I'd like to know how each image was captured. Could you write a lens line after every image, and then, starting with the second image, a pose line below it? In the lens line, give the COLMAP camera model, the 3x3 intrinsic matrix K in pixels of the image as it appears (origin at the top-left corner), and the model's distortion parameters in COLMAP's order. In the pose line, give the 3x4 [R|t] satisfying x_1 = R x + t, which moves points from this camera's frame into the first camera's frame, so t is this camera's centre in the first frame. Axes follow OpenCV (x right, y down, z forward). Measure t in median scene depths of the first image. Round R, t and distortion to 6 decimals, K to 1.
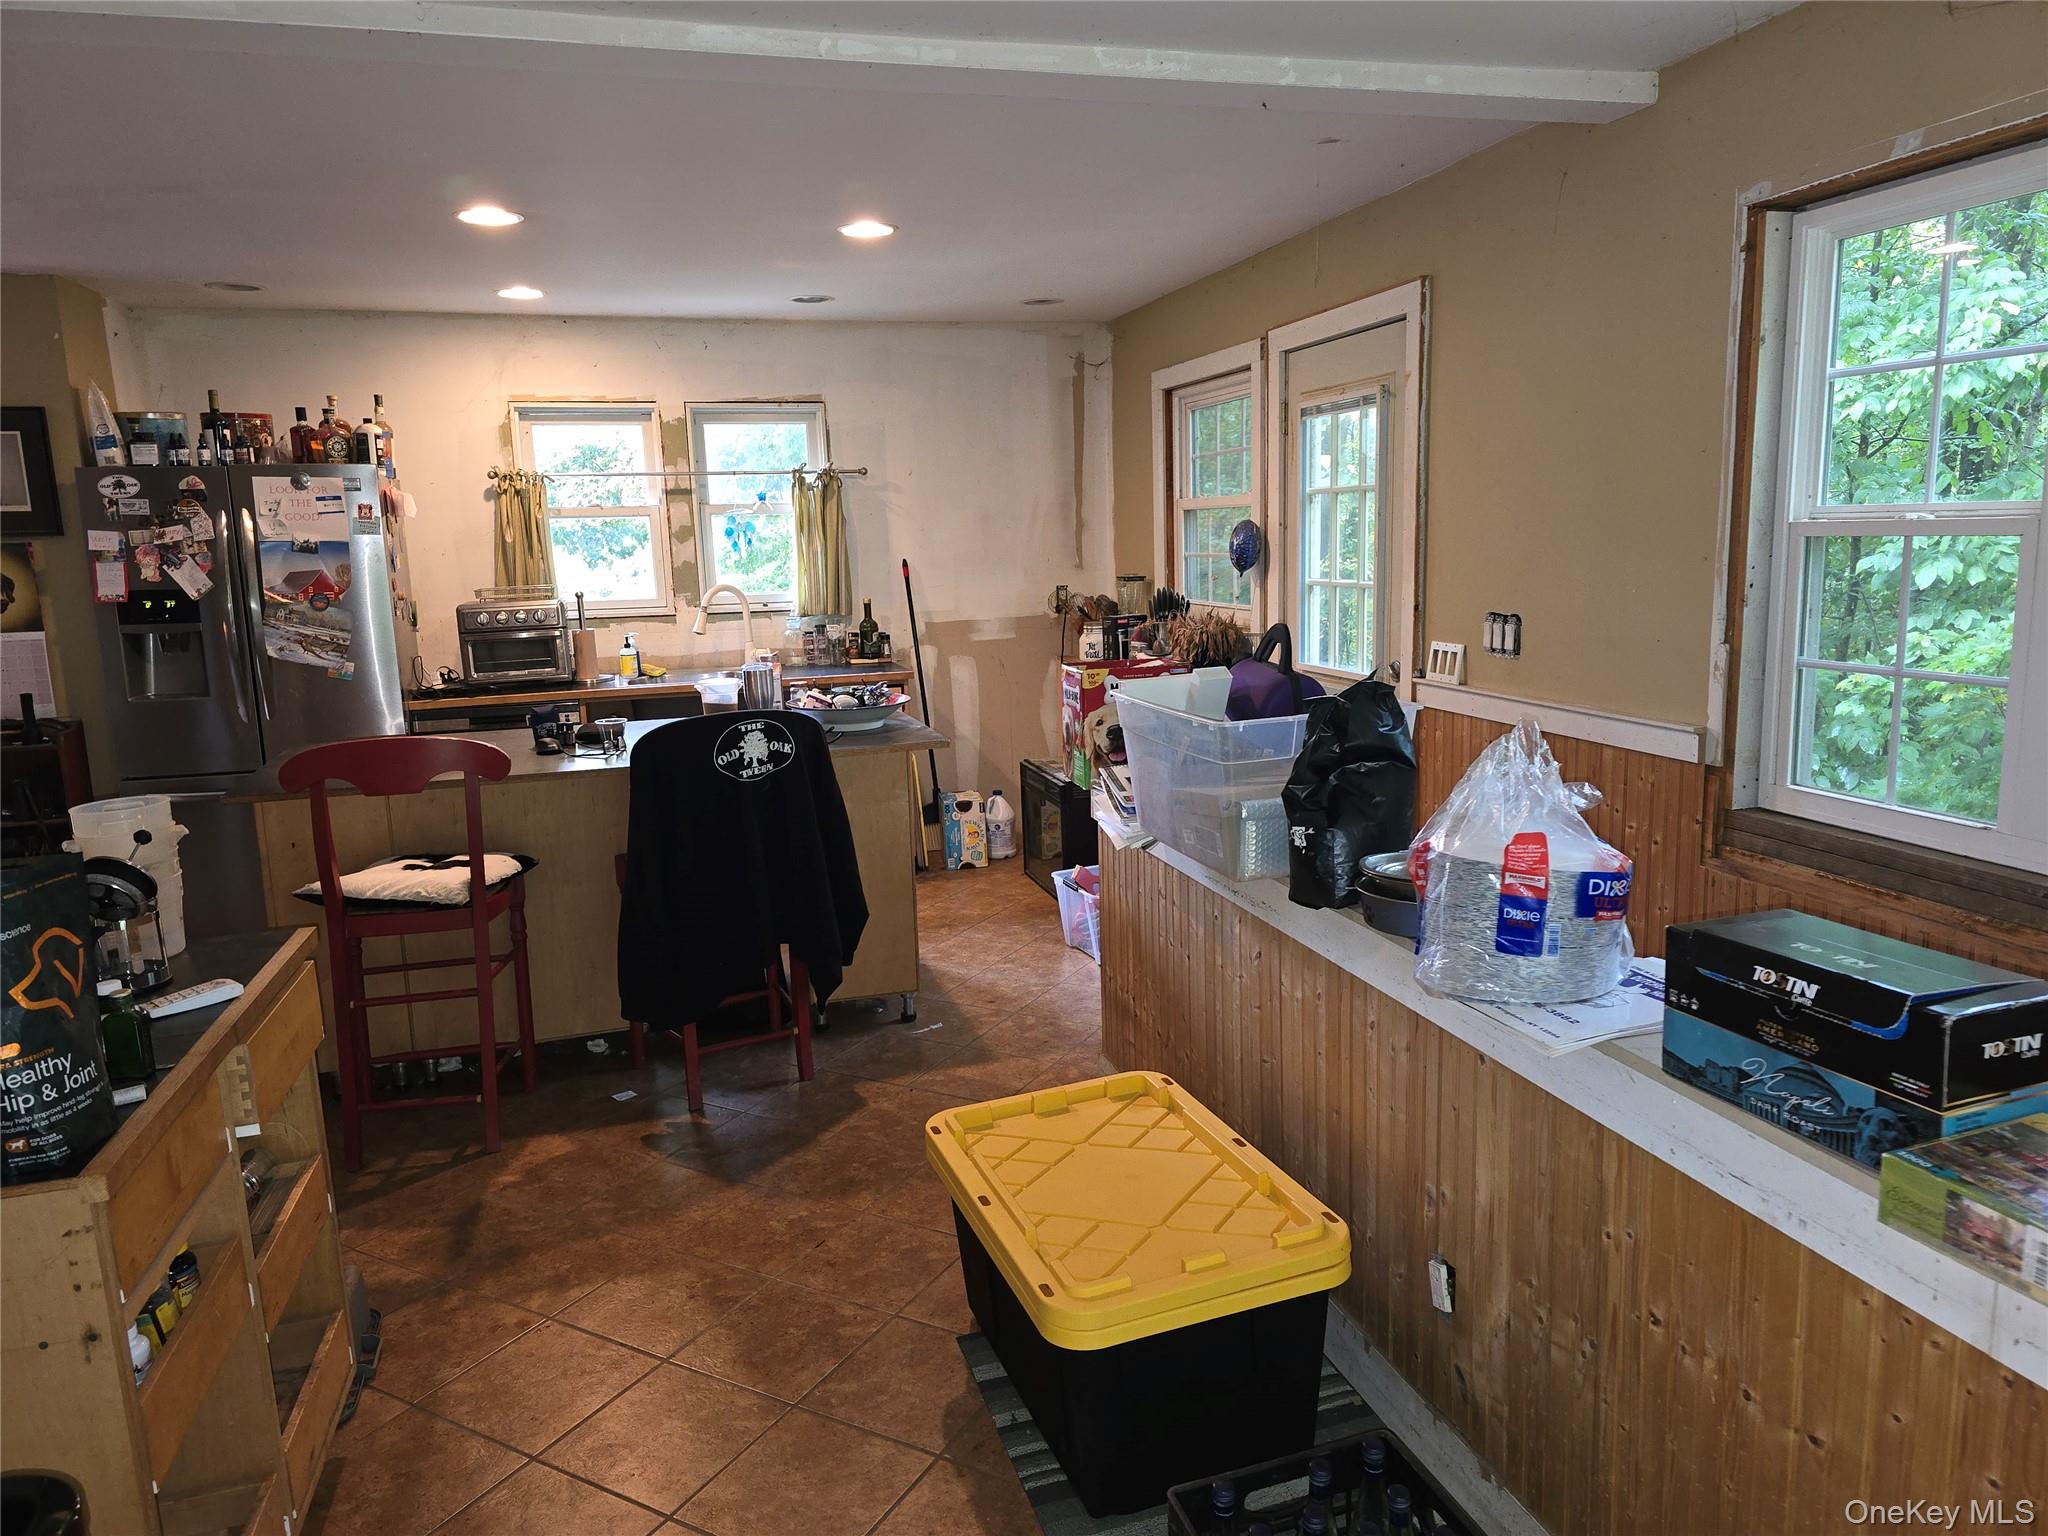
lens RADIAL K [[1351.2, 0, 1046.4], [0, 1351.2, 765.3], [0, 0, 1]] dist [0.001983, 0.000872]
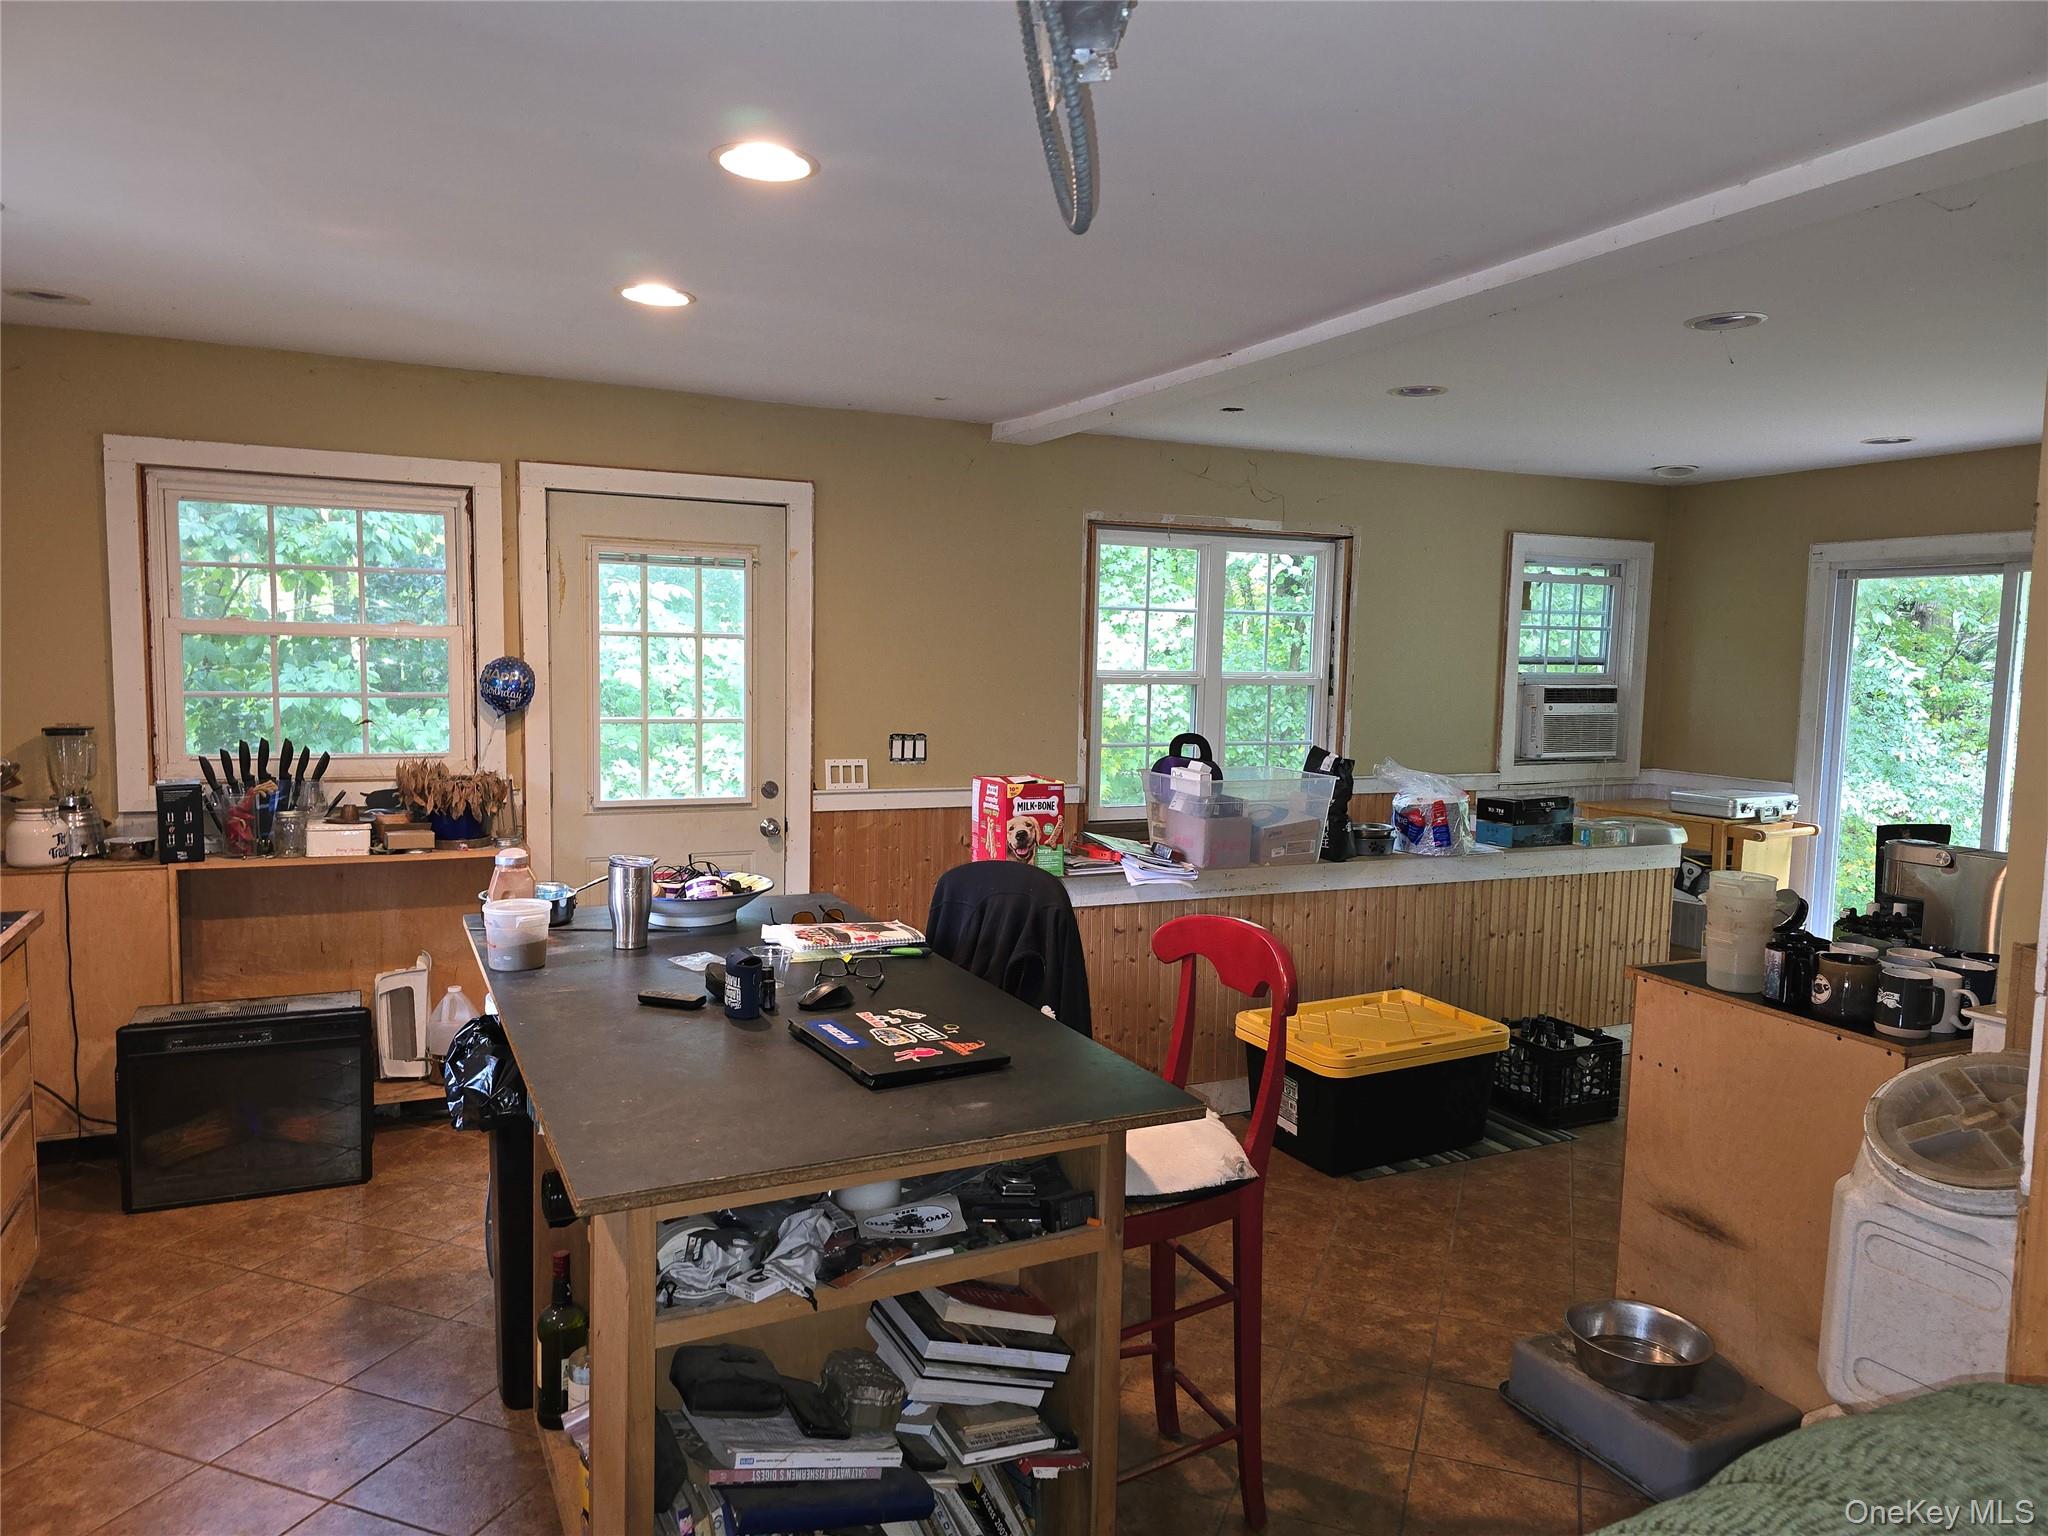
lens RADIAL K [[1351.2, 0, 1046.4], [0, 1351.2, 765.3], [0, 0, 1]] dist [0.001983, 0.000872]
pose [[-0.161531, -0.055440, 0.985309, -1.109838], [0.155212, 0.984568, 0.080844, -0.172607], [-0.974586, 0.165991, -0.150433, 1.077646]]
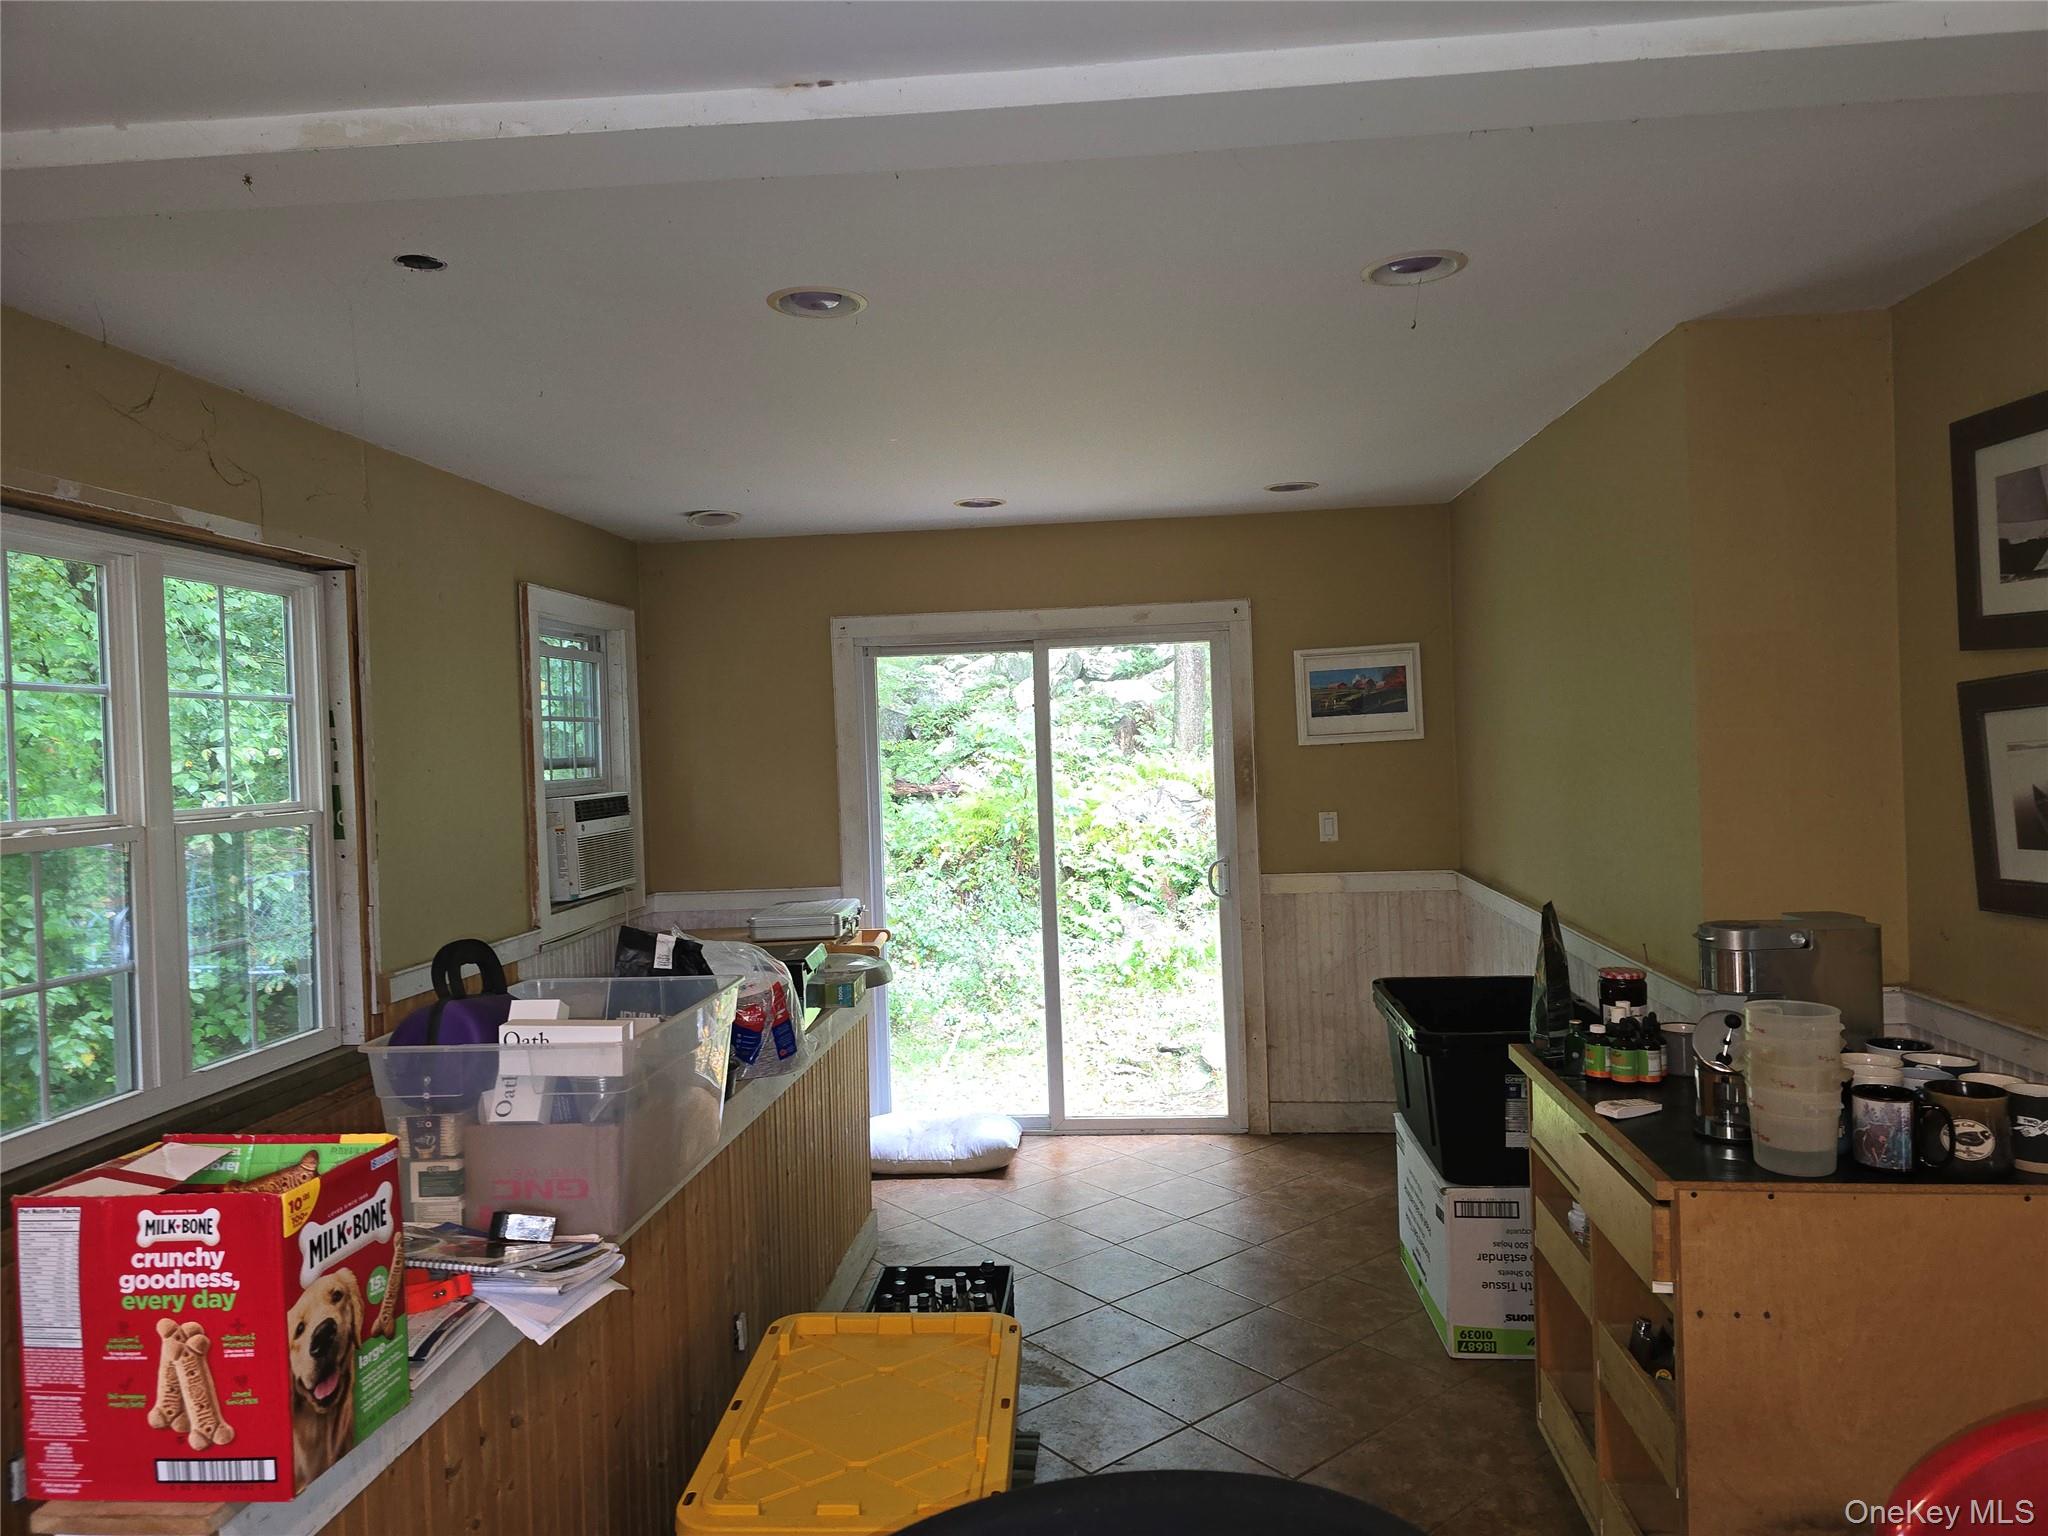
lens RADIAL K [[1351.2, 0, 1046.4], [0, 1351.2, 765.3], [0, 0, 1]] dist [0.001983, 0.000872]
pose [[-0.933331, 0.061051, 0.353789, -0.289888], [0.125525, 0.978732, 0.162256, -0.214037], [-0.336359, 0.195848, -0.921144, 1.181420]]
